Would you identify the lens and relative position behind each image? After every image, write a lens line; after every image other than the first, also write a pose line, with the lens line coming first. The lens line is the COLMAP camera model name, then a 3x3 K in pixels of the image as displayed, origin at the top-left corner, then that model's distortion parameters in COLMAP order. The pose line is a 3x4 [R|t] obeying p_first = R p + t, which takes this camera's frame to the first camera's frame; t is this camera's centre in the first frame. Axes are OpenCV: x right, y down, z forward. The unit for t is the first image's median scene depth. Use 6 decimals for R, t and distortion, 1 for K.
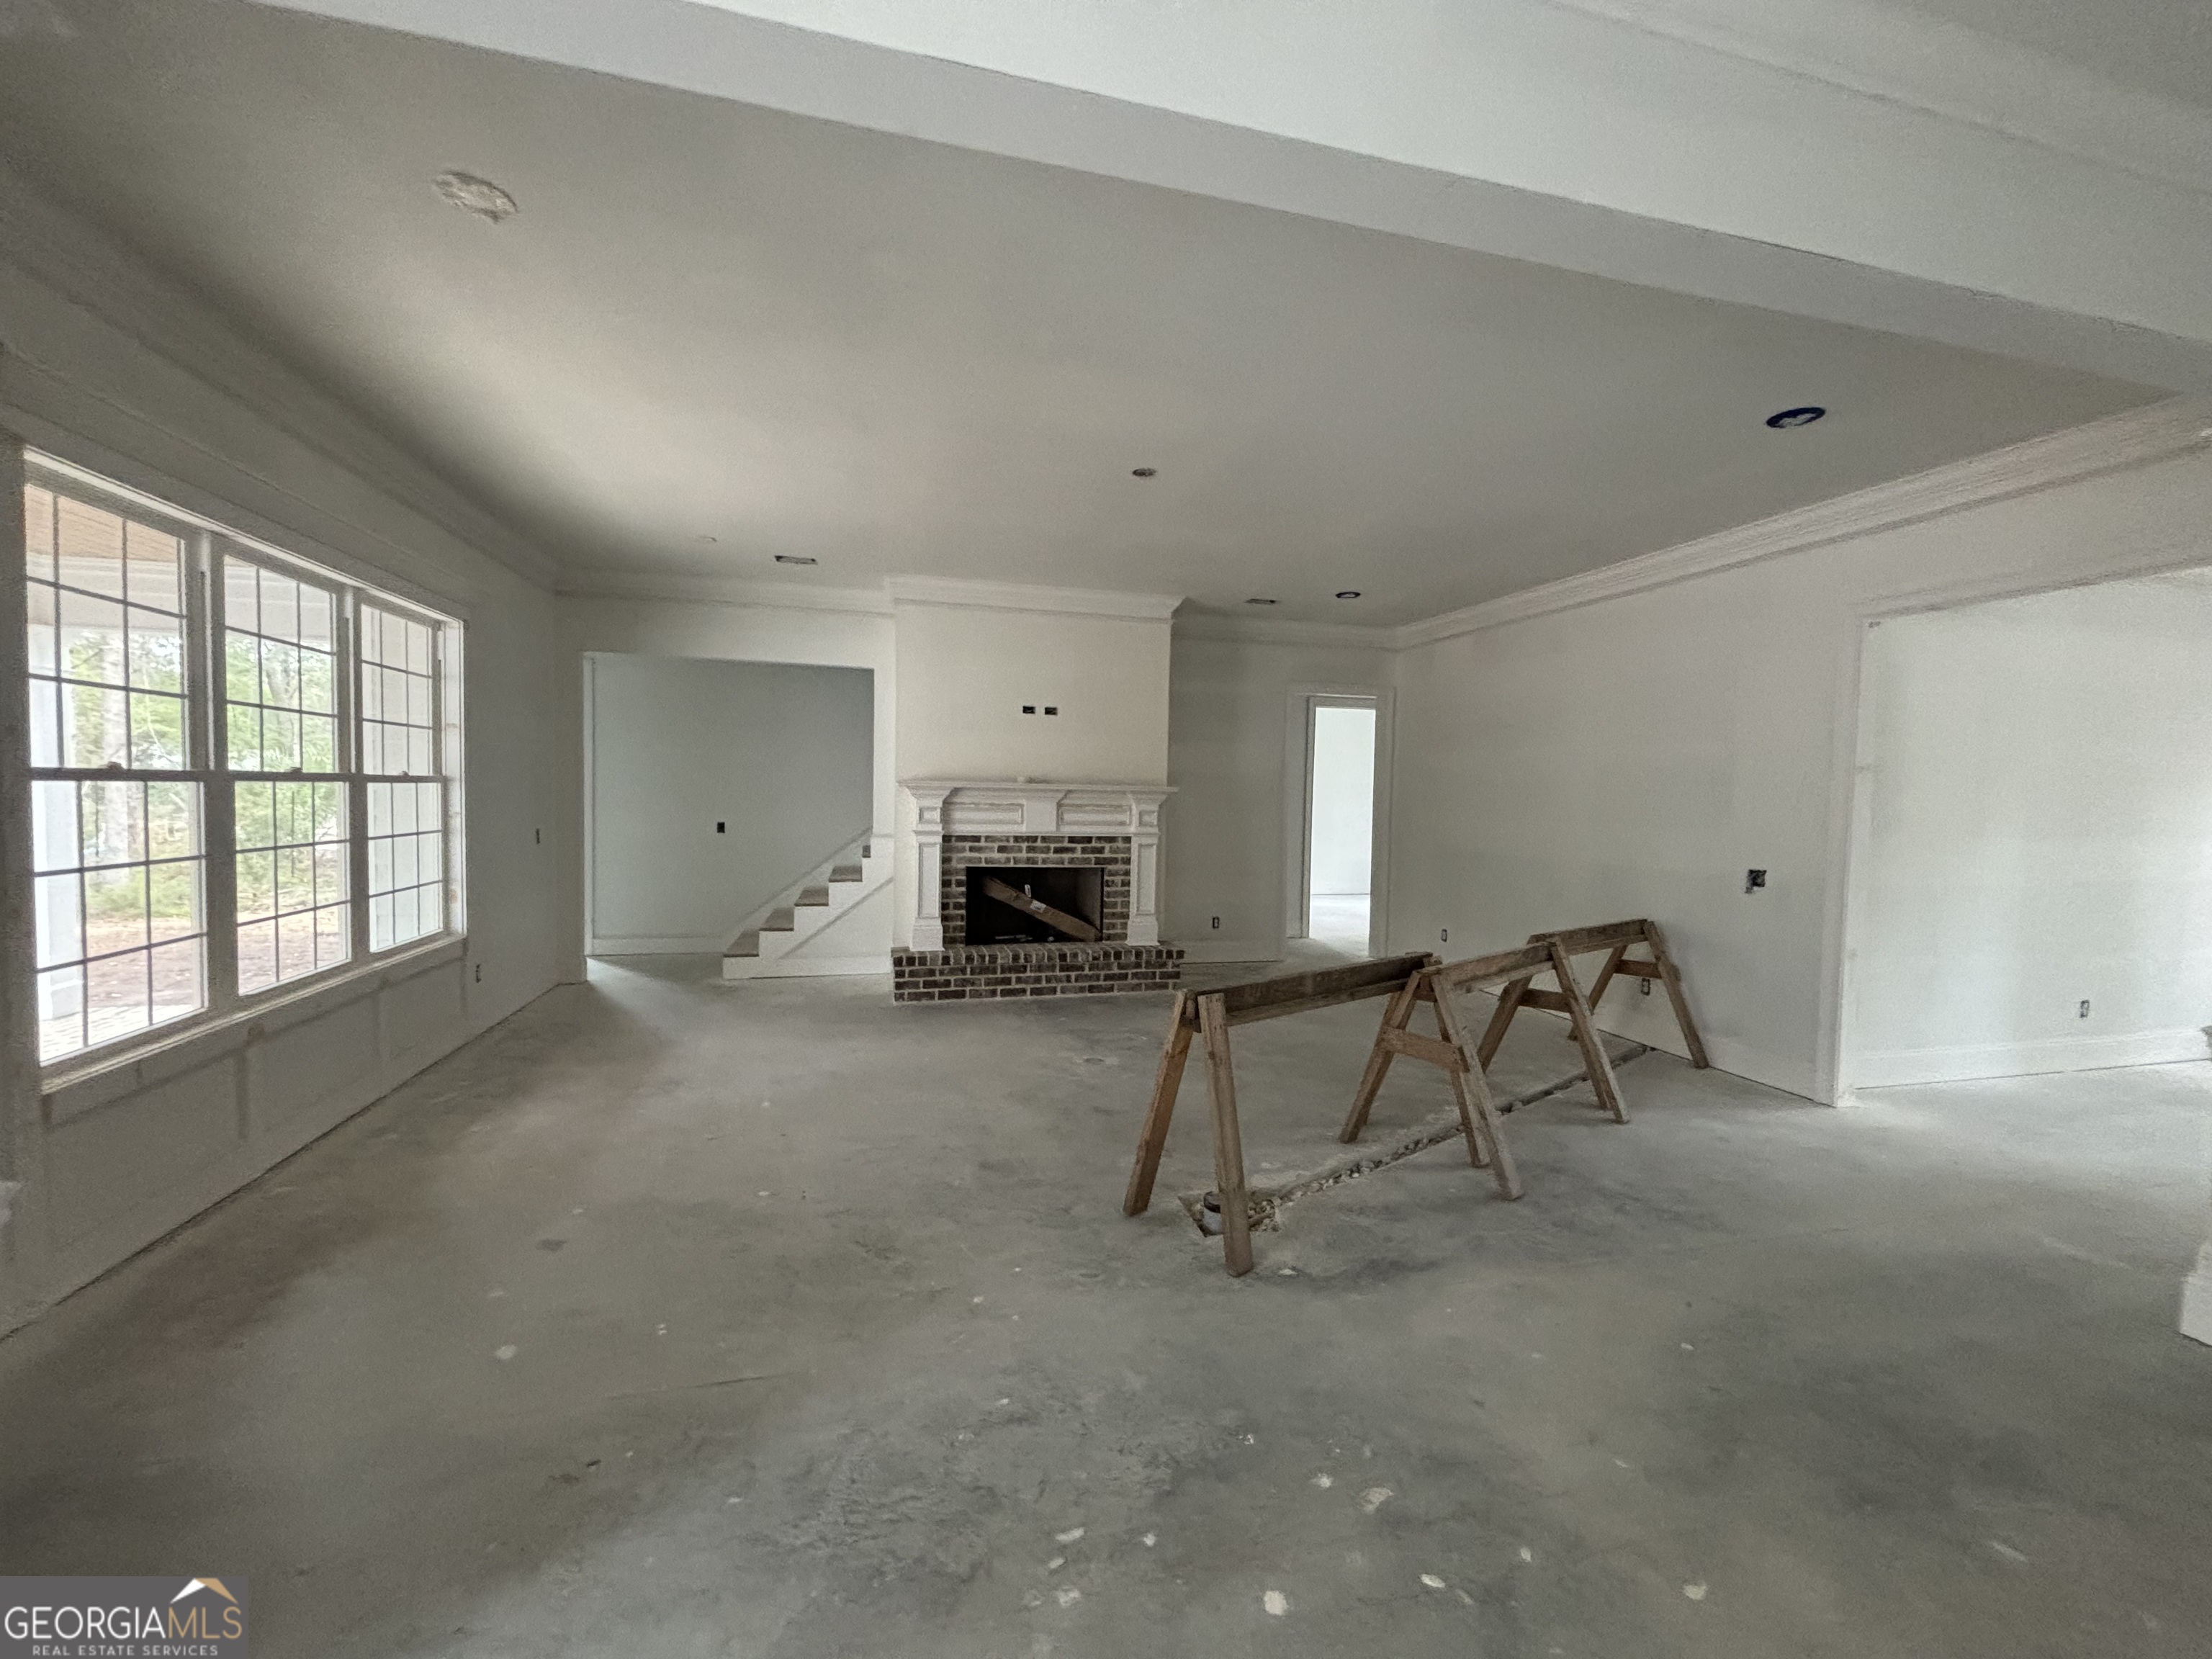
lens RADIAL K [[896.9, 0, 1110.9], [0, 896.9, 817.9], [0, 0, 1]] dist [0.000489, 0.000553]
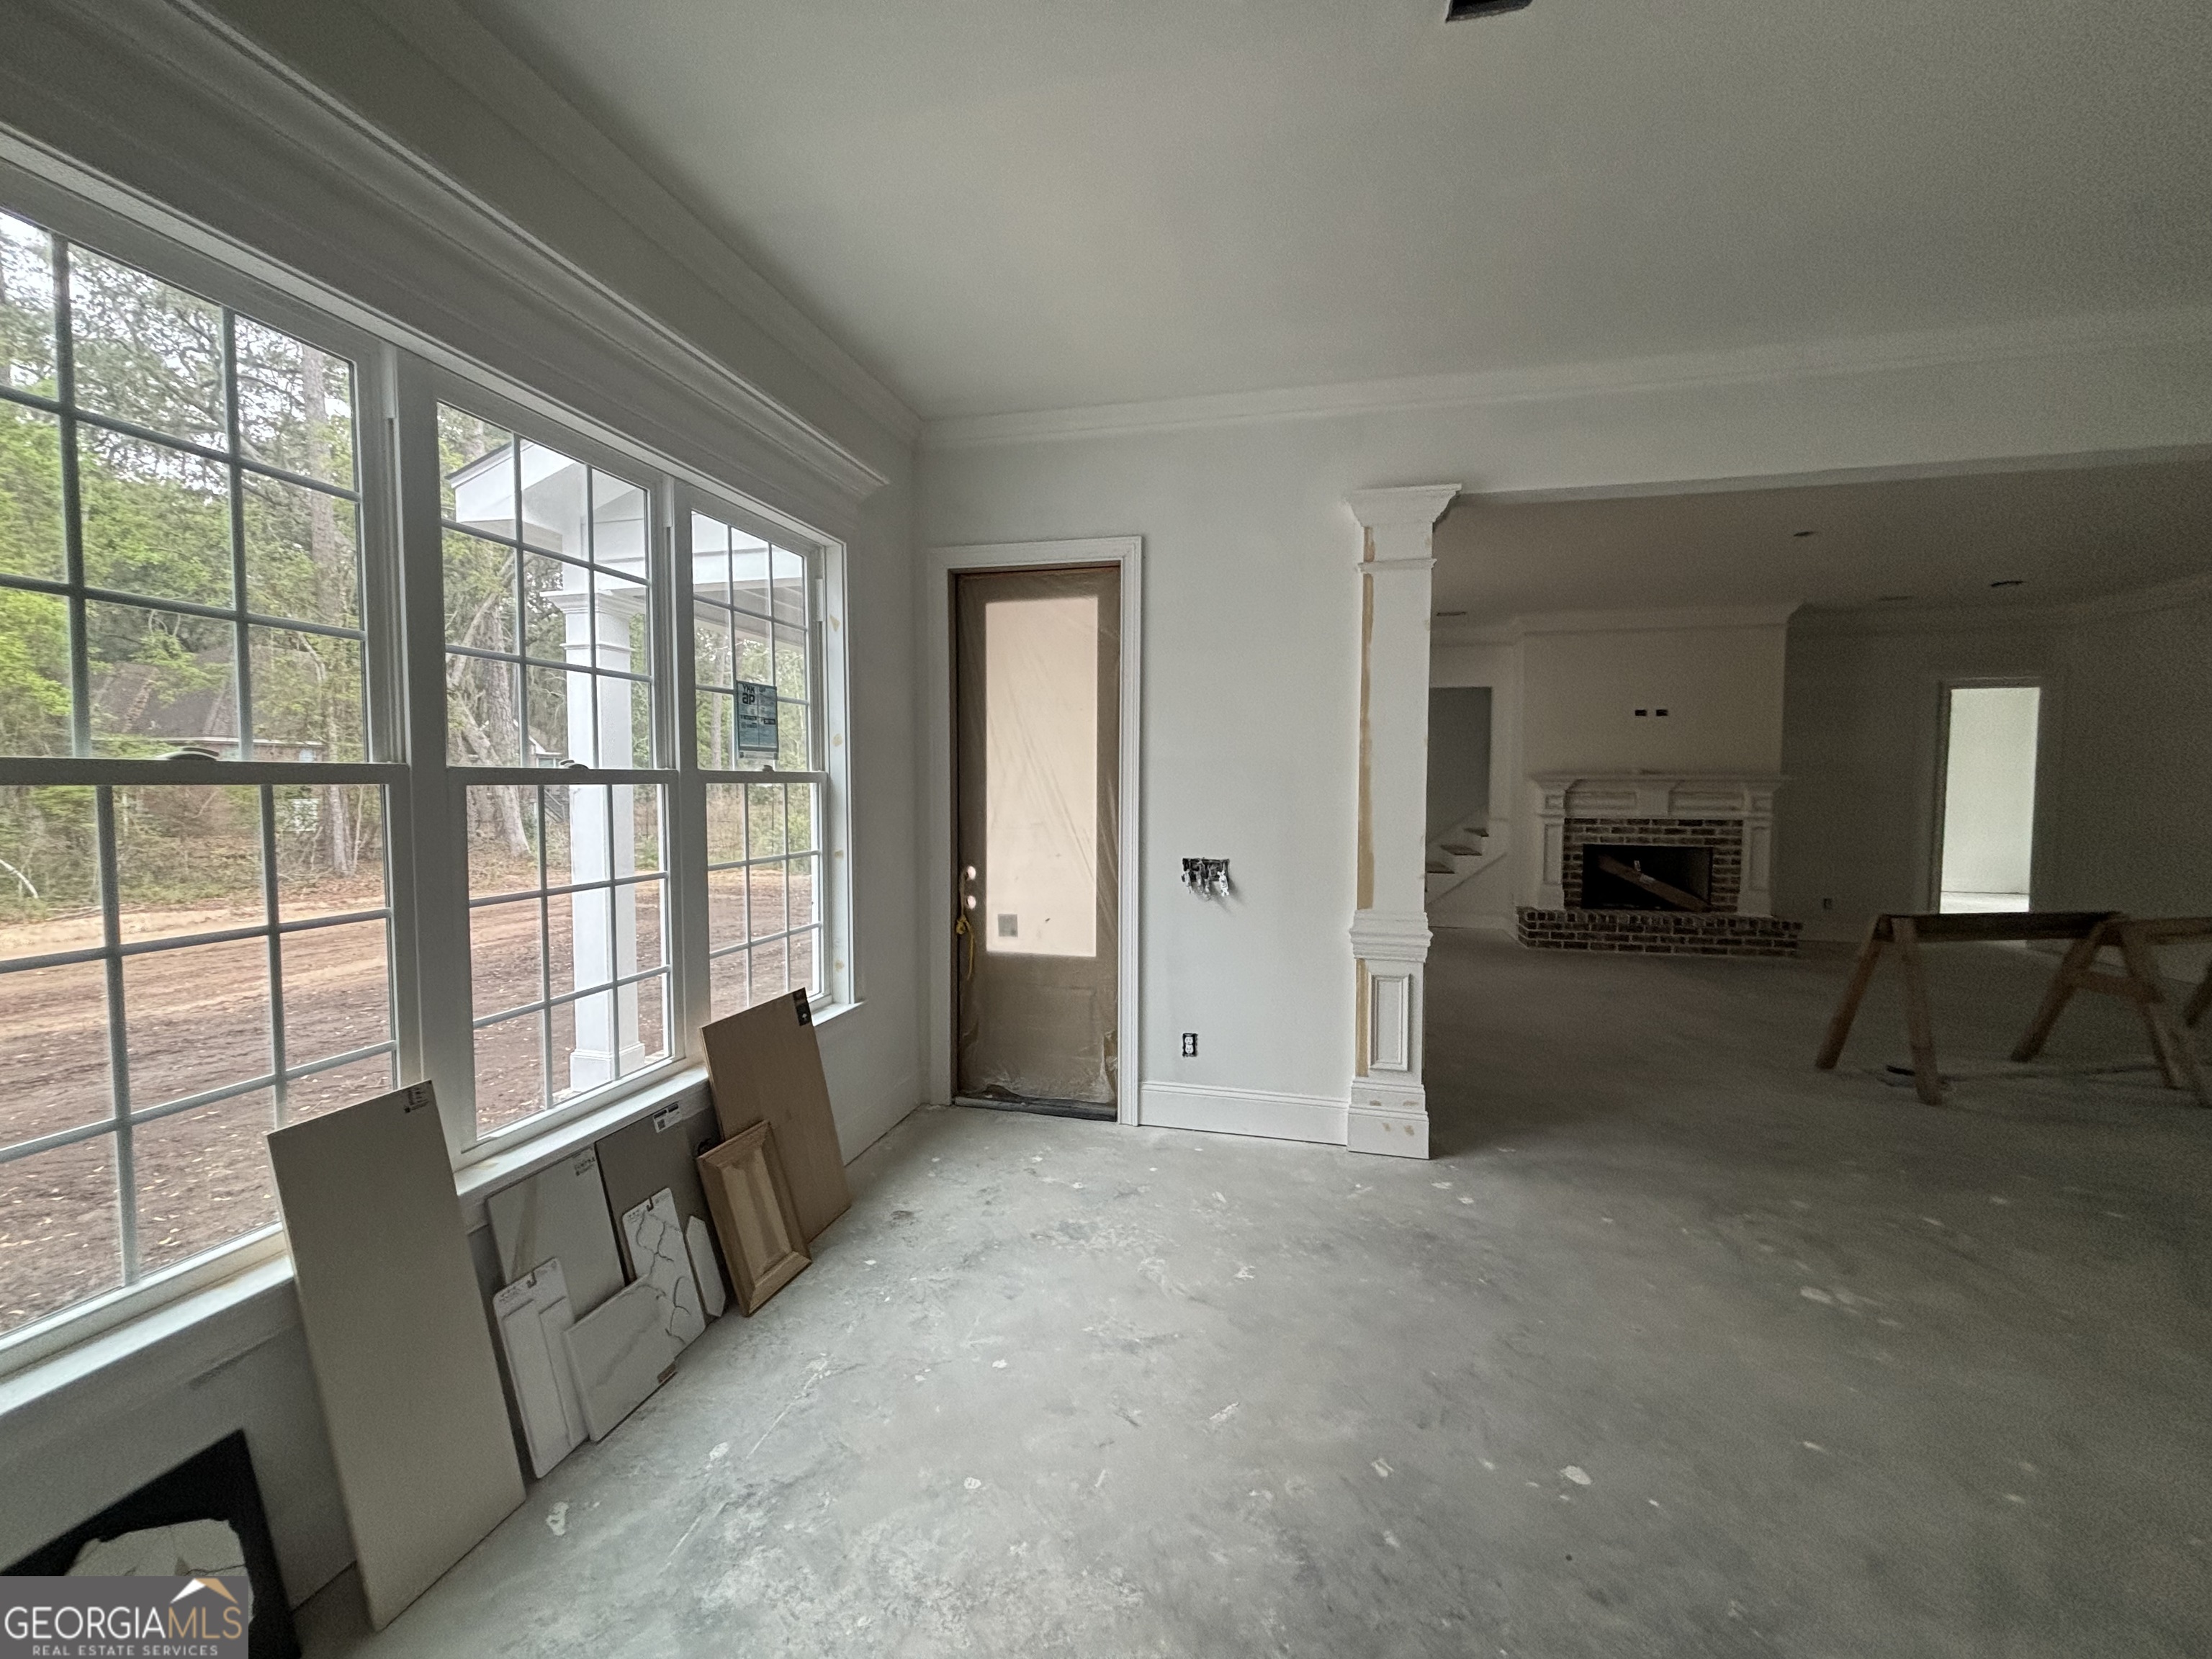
lens RADIAL K [[896.9, 0, 1116.4], [0, 896.9, 828.1], [0, 0, 1]] dist [0.000489, 0.000553]
pose [[0.878907, 0.004927, -0.476968, -0.137211], [0.002189, 0.999894, 0.014363, 0.013352], [0.476988, -0.013668, 0.878804, -0.382802]]
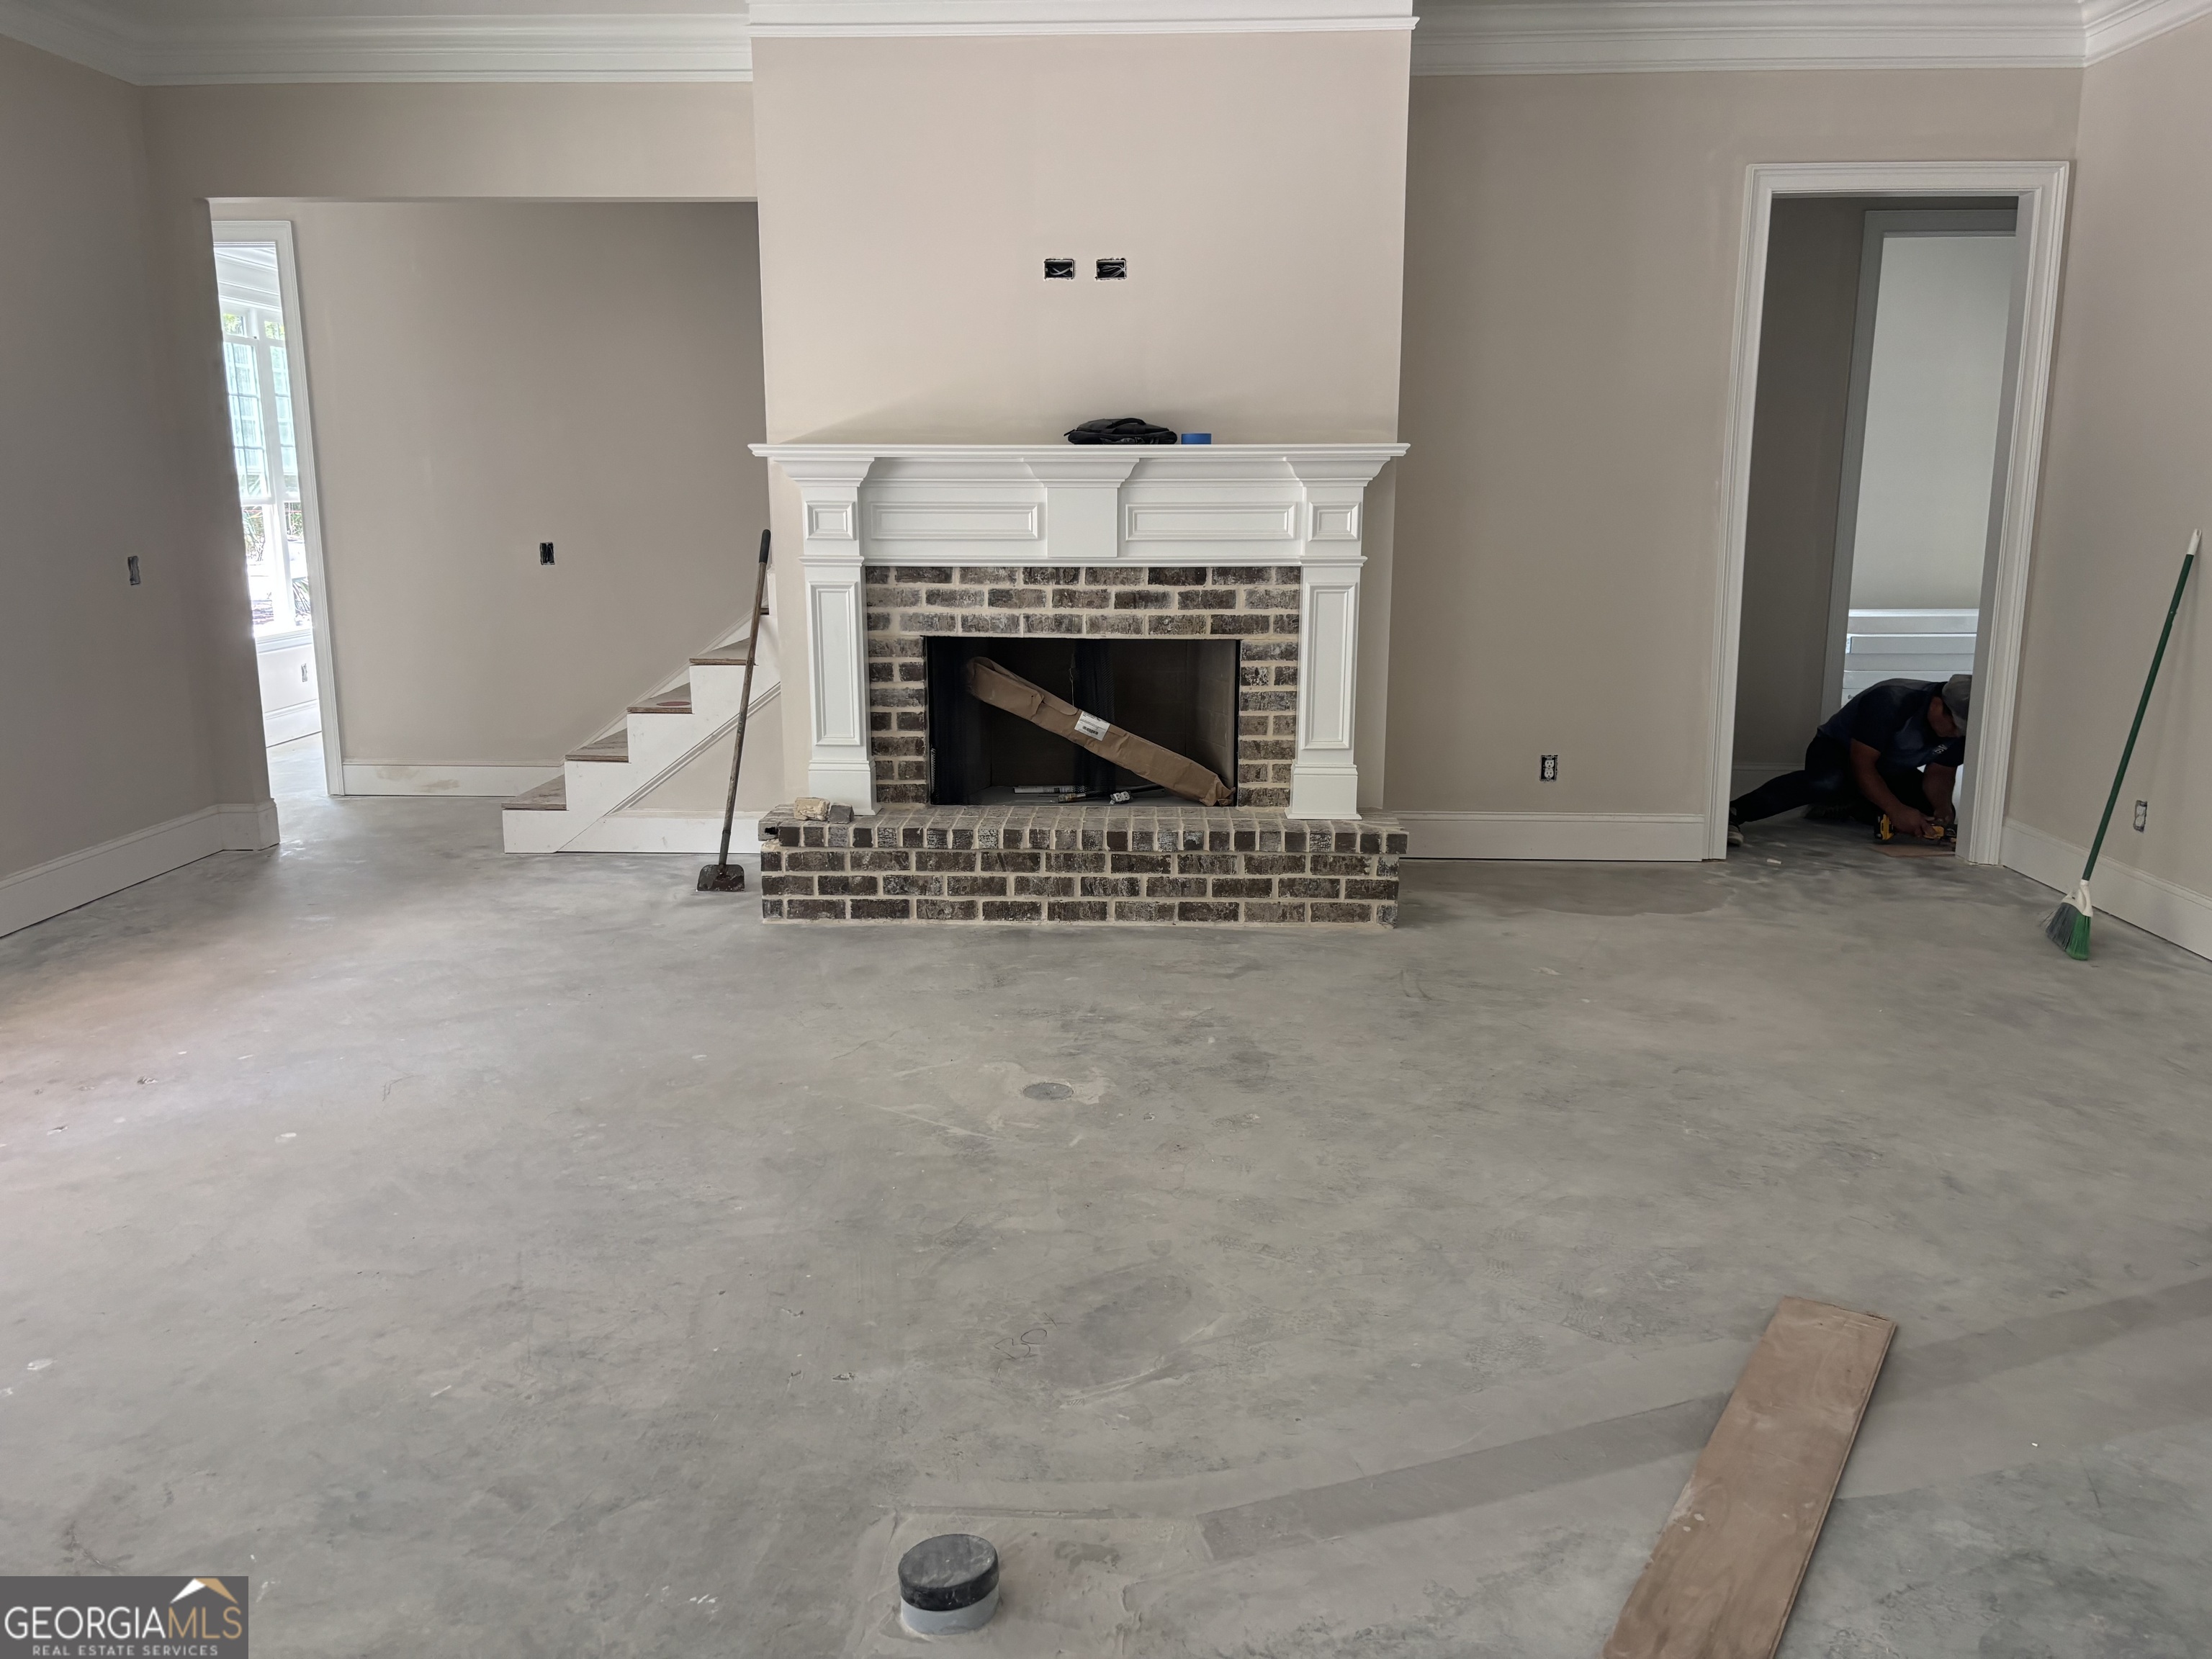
lens RADIAL K [[1666.8, 0, 1086.9], [0, 1666.8, 879.8], [0, 0, 1]] dist [0.005939, -0.004859]
pose [[0.952864, 0.050925, -0.299095, 0.179596], [0.010658, 0.979586, 0.200742, 0.006216], [0.303212, -0.194468, 0.932869, 0.205055]]
